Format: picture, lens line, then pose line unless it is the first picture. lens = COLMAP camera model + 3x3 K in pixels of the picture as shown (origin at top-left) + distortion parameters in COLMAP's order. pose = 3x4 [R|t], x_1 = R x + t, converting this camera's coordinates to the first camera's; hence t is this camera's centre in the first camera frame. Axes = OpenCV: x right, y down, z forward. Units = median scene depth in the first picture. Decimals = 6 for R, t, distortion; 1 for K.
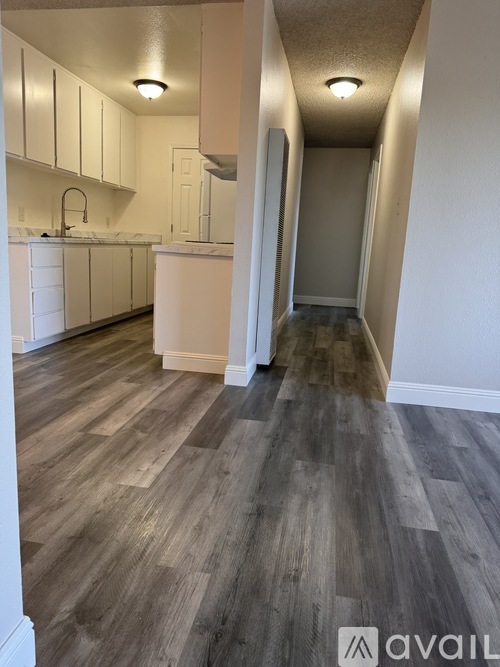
lens RADIAL K [[468.1, 0, 257.0], [0, 468.1, 330.6], [0, 0, 1]] dist [0.051572, -0.037978]
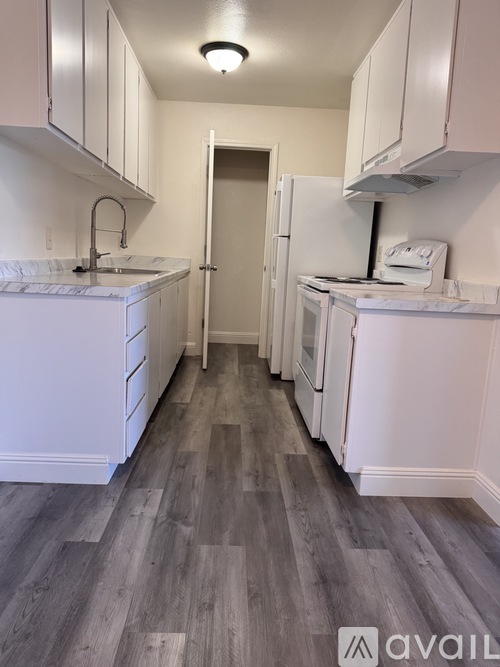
lens RADIAL K [[468.1, 0, 250.9], [0, 468.1, 335.6], [0, 0, 1]] dist [0.051572, -0.037978]
pose [[0.979439, -0.040216, 0.197690, -0.351039], [0.040831, 0.999166, 0.000967, -0.103308], [-0.197564, 0.007124, 0.980264, 0.324151]]
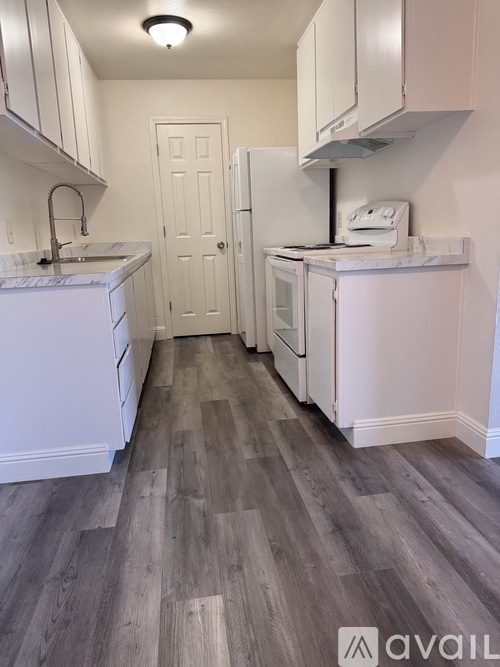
lens RADIAL K [[468.1, 0, 253.4], [0, 468.1, 329.6], [0, 0, 1]] dist [0.051572, -0.037978]
pose [[0.944539, -0.153412, 0.290365, -0.383637], [0.147213, 0.988160, 0.043211, -0.099865], [-0.293556, 0.001931, 0.955940, 0.322741]]
